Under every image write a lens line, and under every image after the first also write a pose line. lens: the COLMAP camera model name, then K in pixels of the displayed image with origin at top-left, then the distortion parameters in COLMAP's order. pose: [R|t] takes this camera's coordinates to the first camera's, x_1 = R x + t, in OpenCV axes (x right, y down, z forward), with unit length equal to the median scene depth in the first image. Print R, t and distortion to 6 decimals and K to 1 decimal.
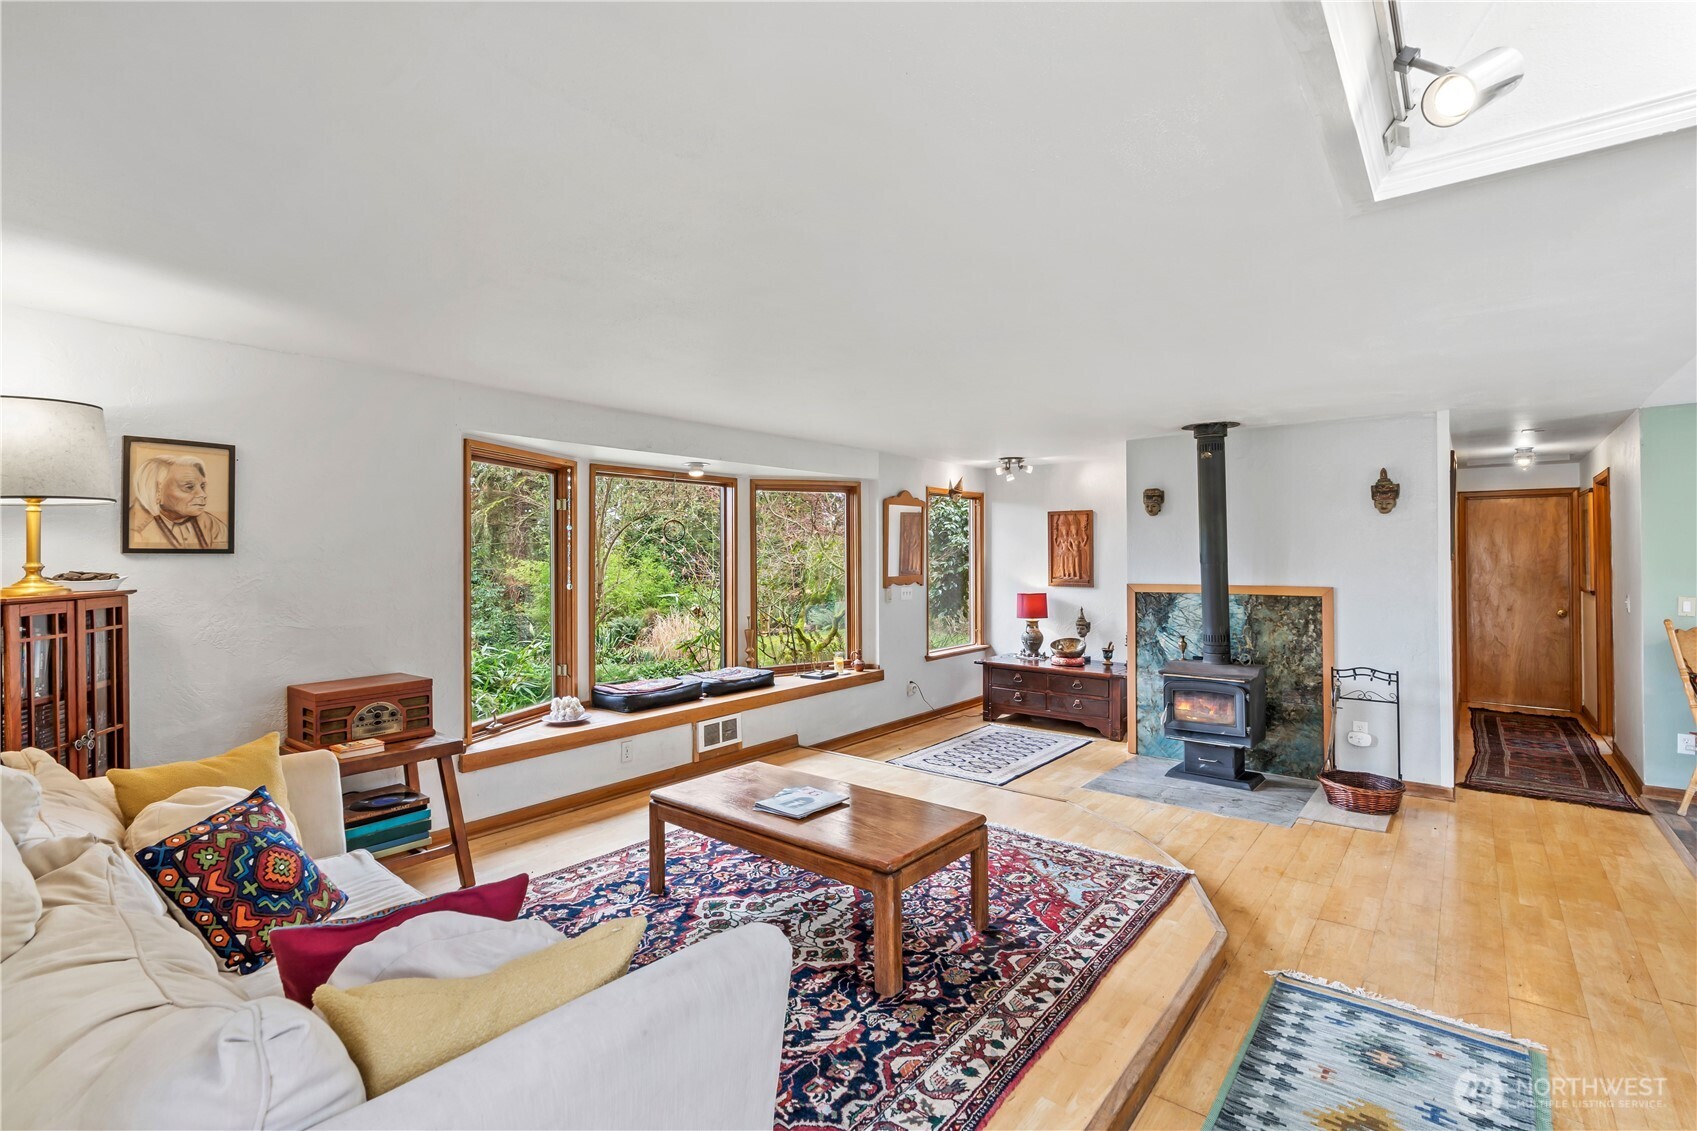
lens RADIAL K [[772.6, 0, 851.1], [0, 772.6, 544.4], [0, 0, 1]] dist [-0.011544, 0.004927]
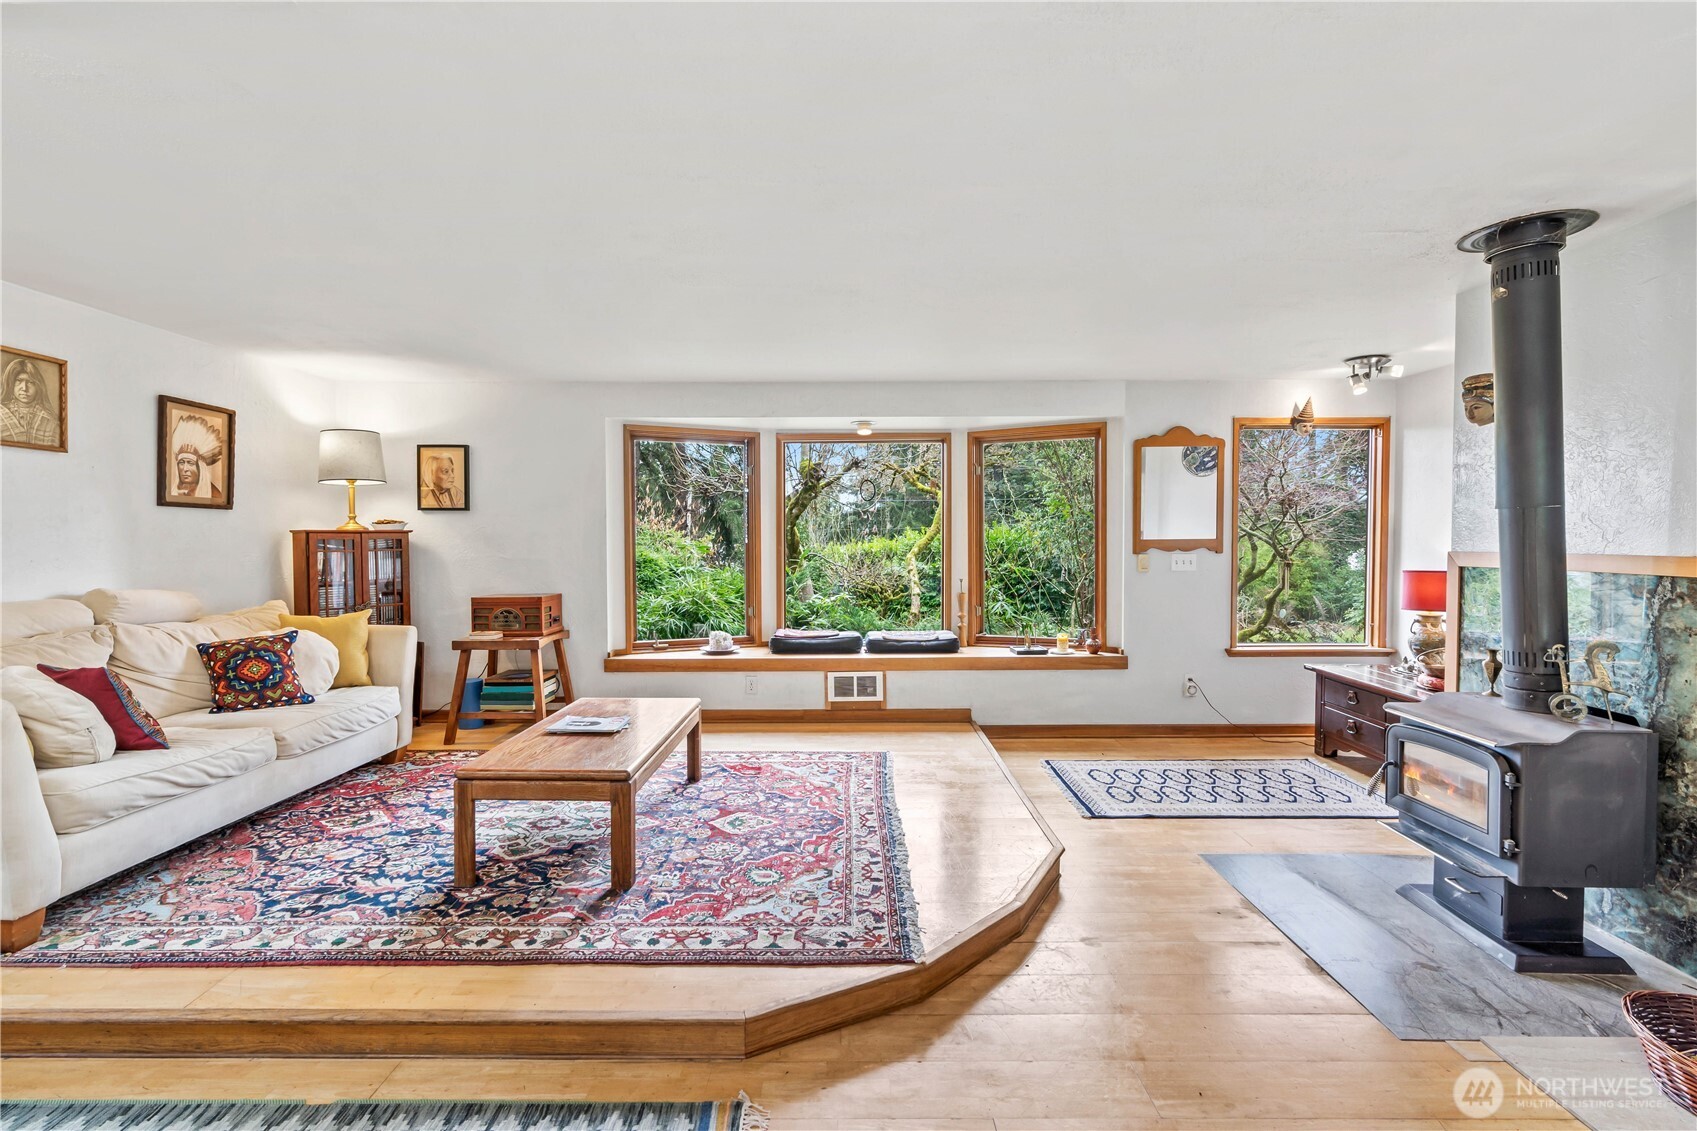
lens RADIAL K [[772.6, 0, 847.7], [0, 772.6, 550.7], [0, 0, 1]] dist [-0.011544, 0.004927]
pose [[0.627357, 0.018100, -0.778522, 0.889759], [0.010295, 0.999450, 0.031532, 0.048515], [0.778664, -0.027797, 0.626825, 0.528532]]
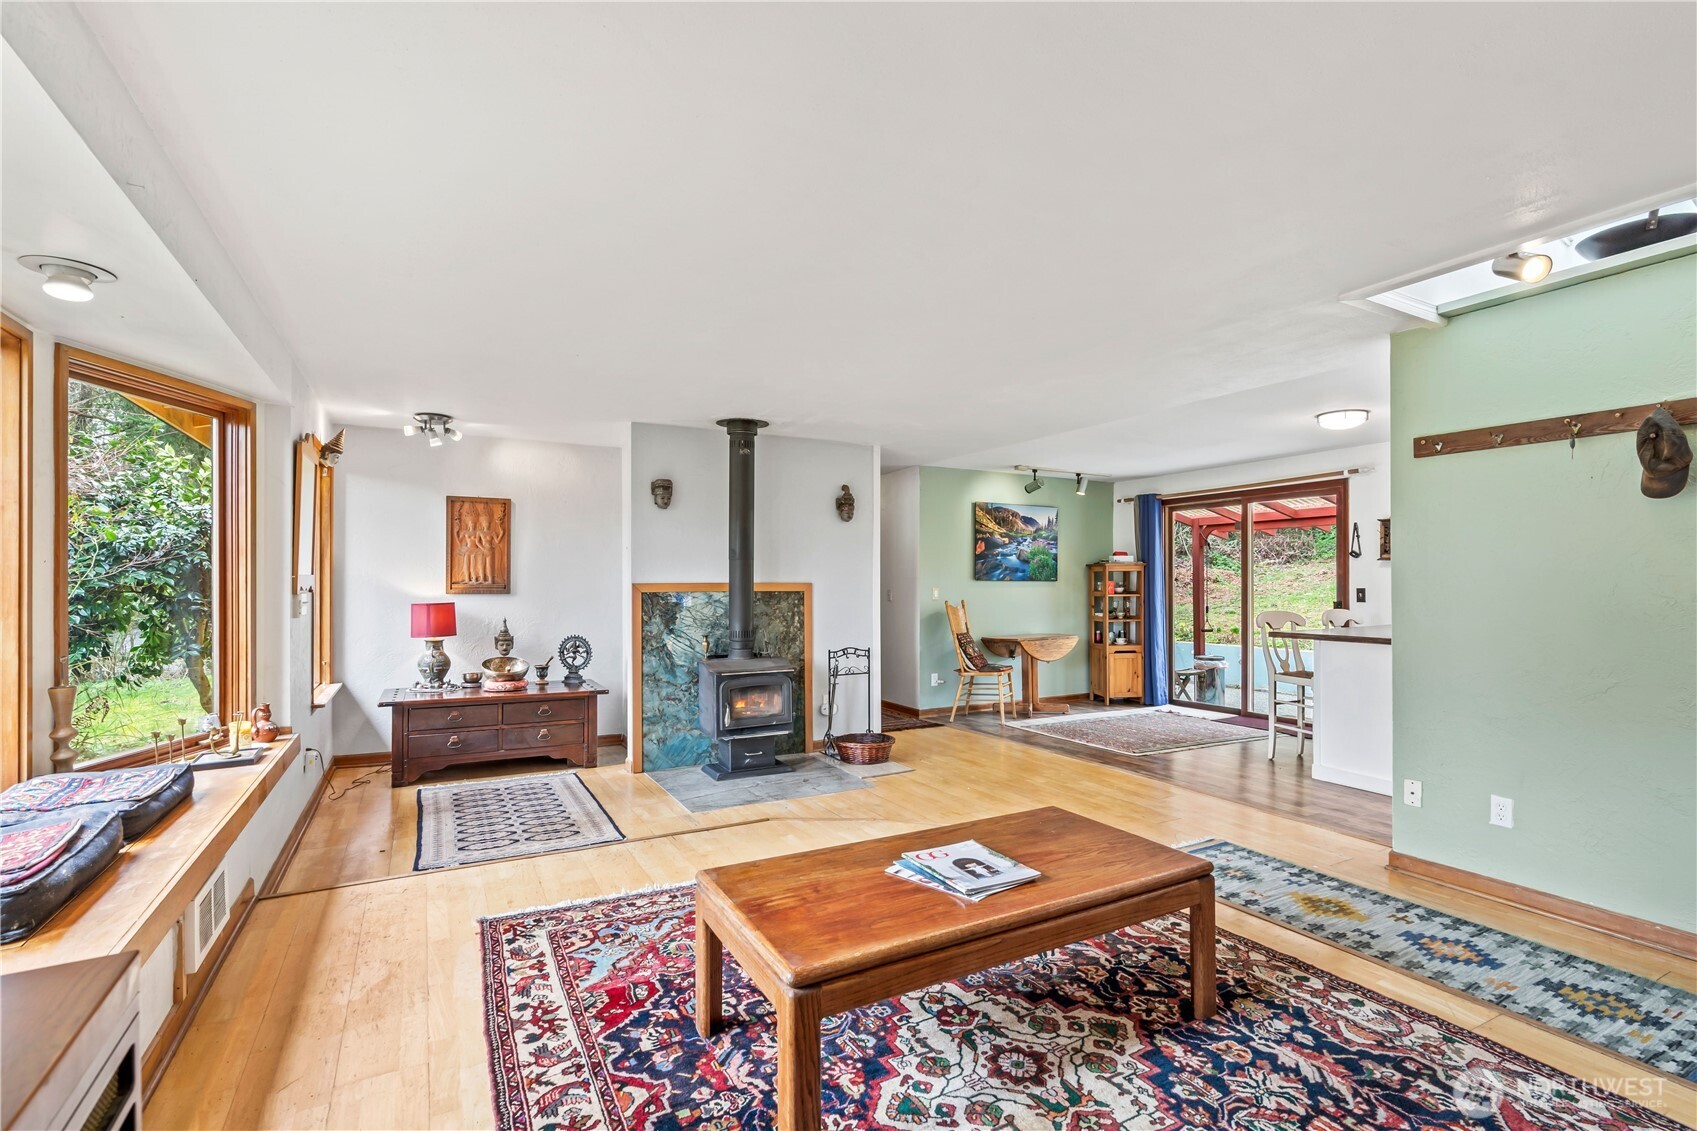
lens RADIAL K [[772.6, 0, 848.6], [0, 772.6, 580.9], [0, 0, 1]] dist [-0.011544, 0.004927]
pose [[0.383080, 0.005998, 0.923696, -0.629799], [-0.013817, 0.999904, -0.000763, 0.077534], [-0.923612, -0.012470, 0.383126, 0.737375]]
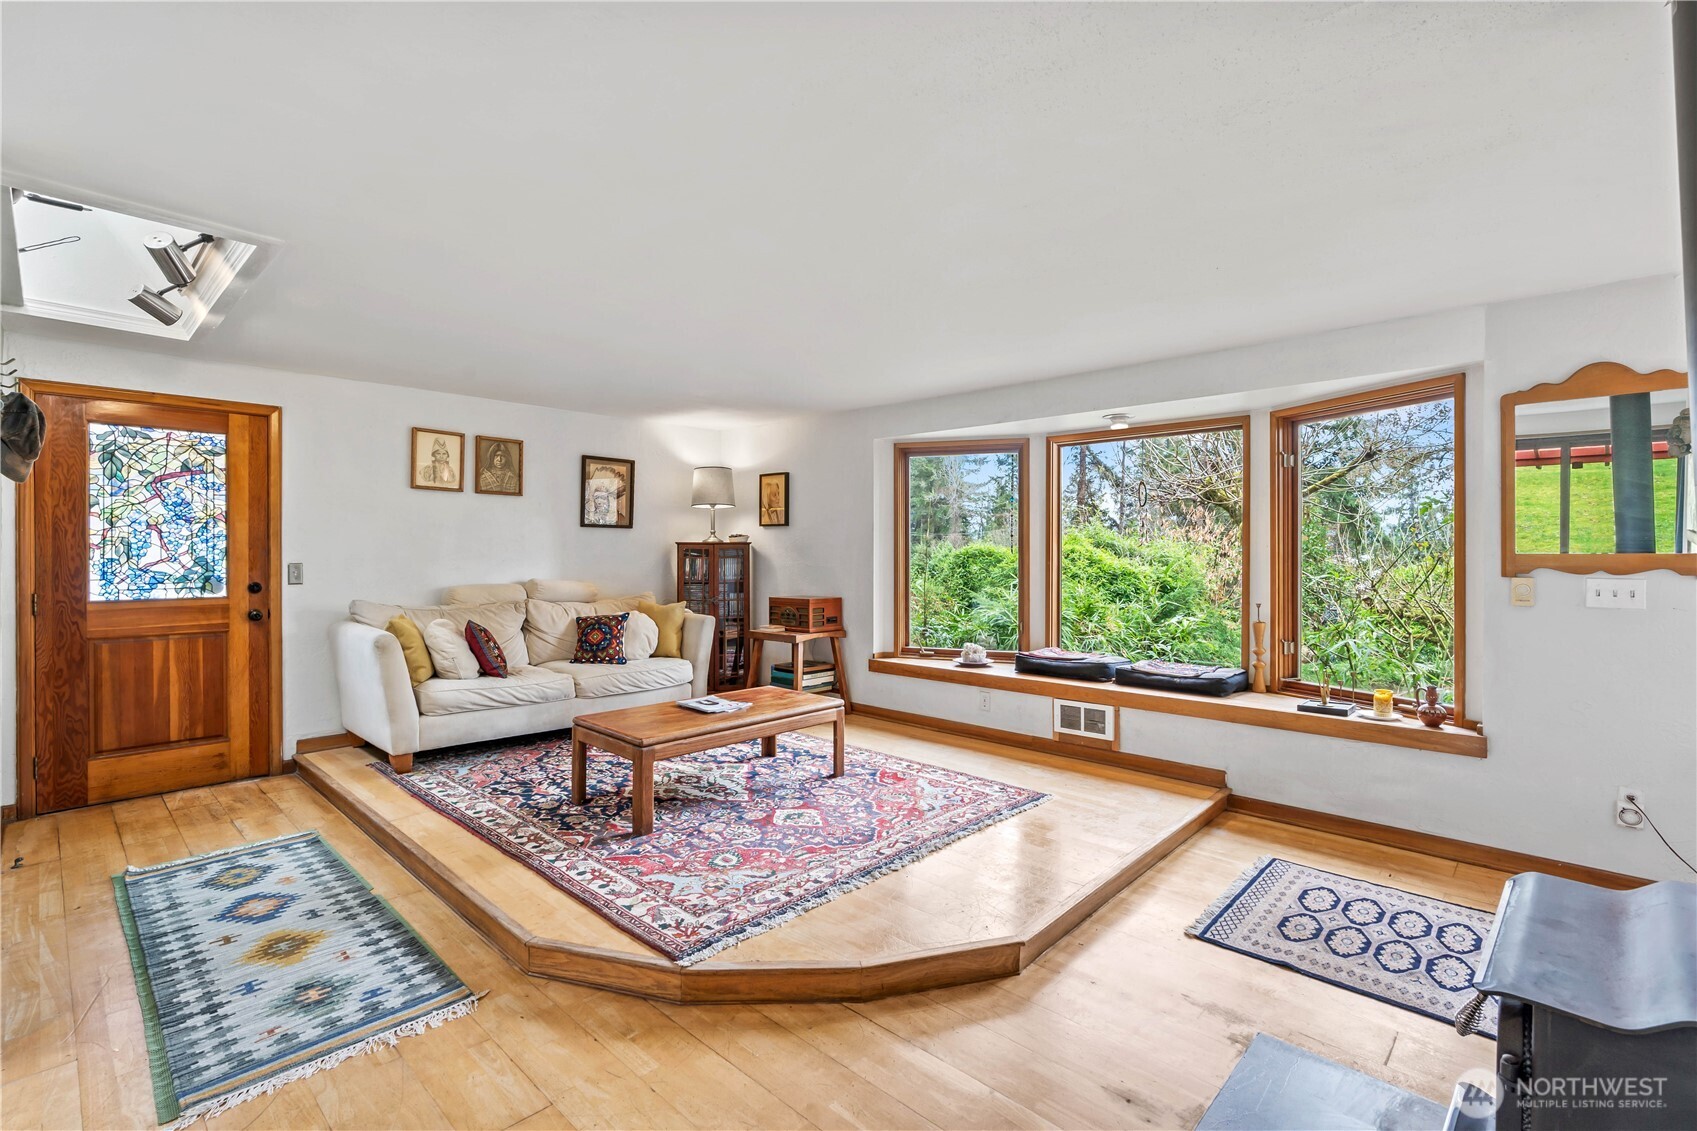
lens RADIAL K [[772.6, 0, 842.9], [0, 772.6, 551.5], [0, 0, 1]] dist [-0.011544, 0.004927]
pose [[-0.083094, 0.009147, -0.996500, 1.072254], [0.013830, 0.999872, 0.008025, 0.057860], [0.996446, -0.013115, -0.083210, 1.169137]]
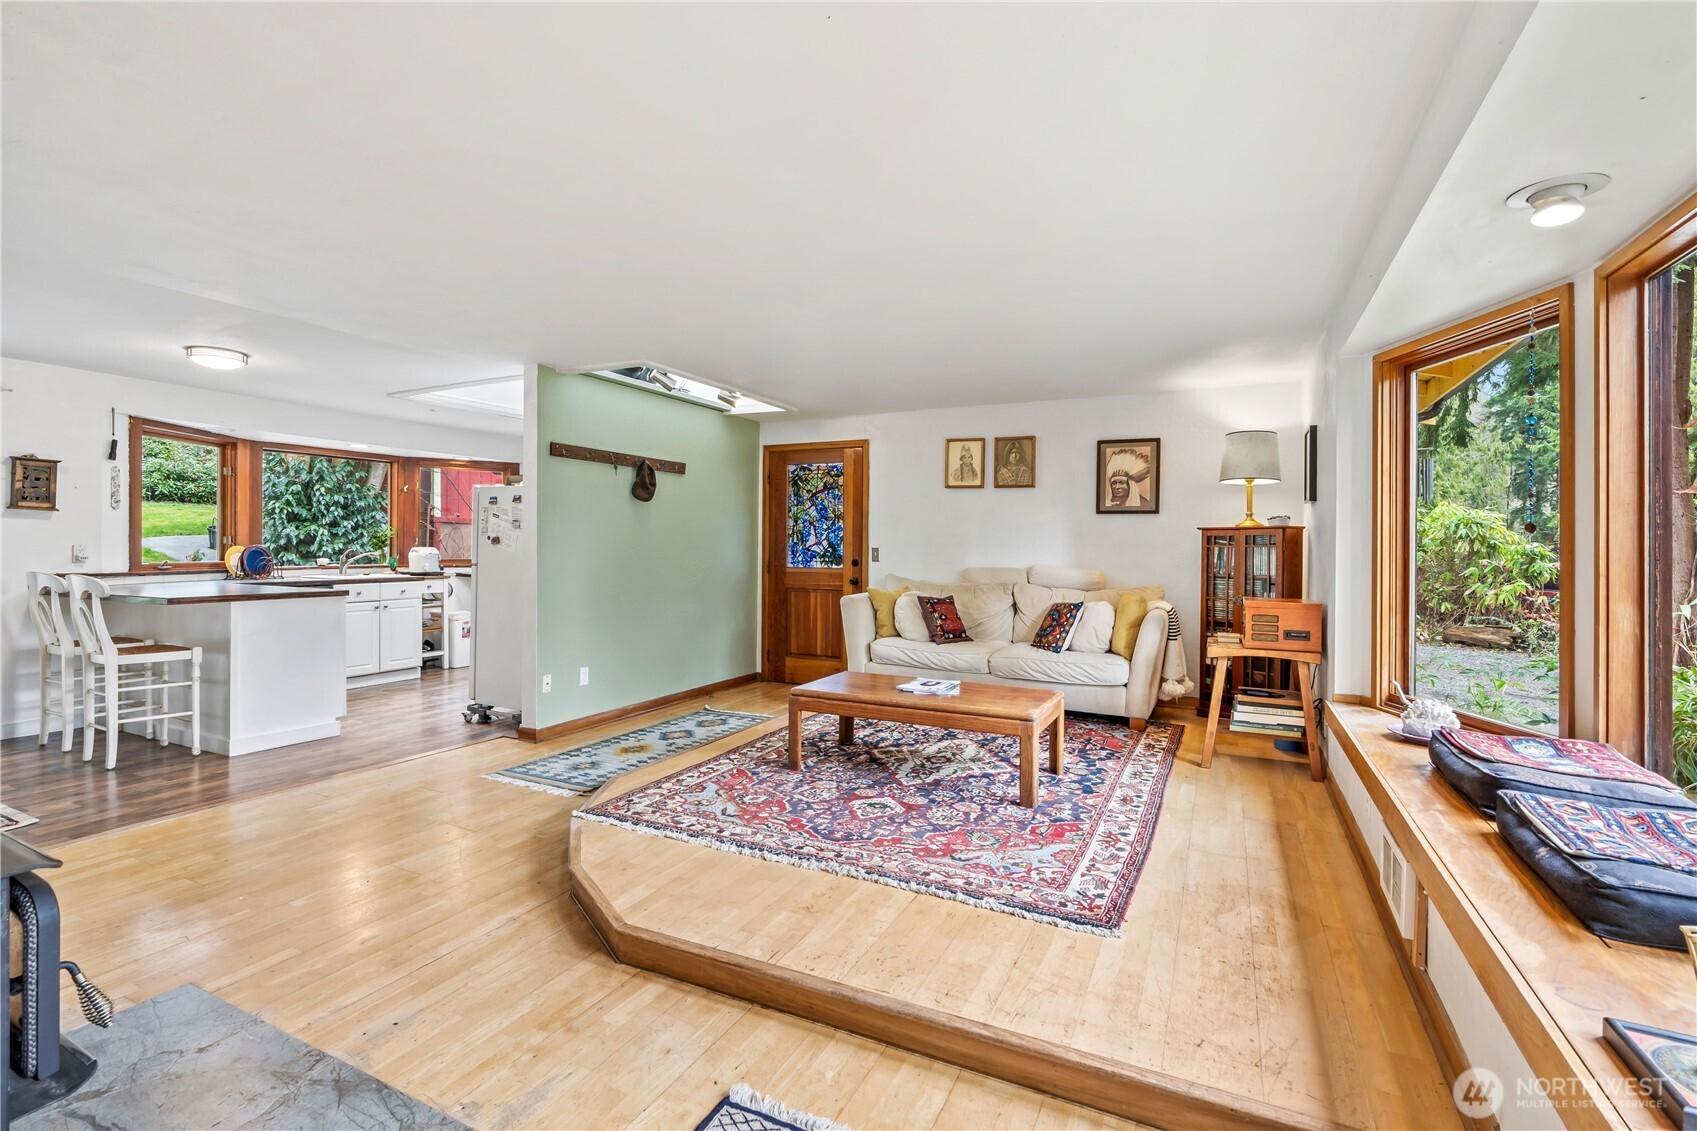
lens RADIAL K [[772.6, 0, 843.7], [0, 772.6, 545.1], [0, 0, 1]] dist [-0.011544, 0.004927]
pose [[-0.977544, -0.001382, -0.210727, 0.308946], [0.002025, 0.999871, -0.015949, 0.102057], [0.210722, -0.016017, -0.977415, 1.966849]]
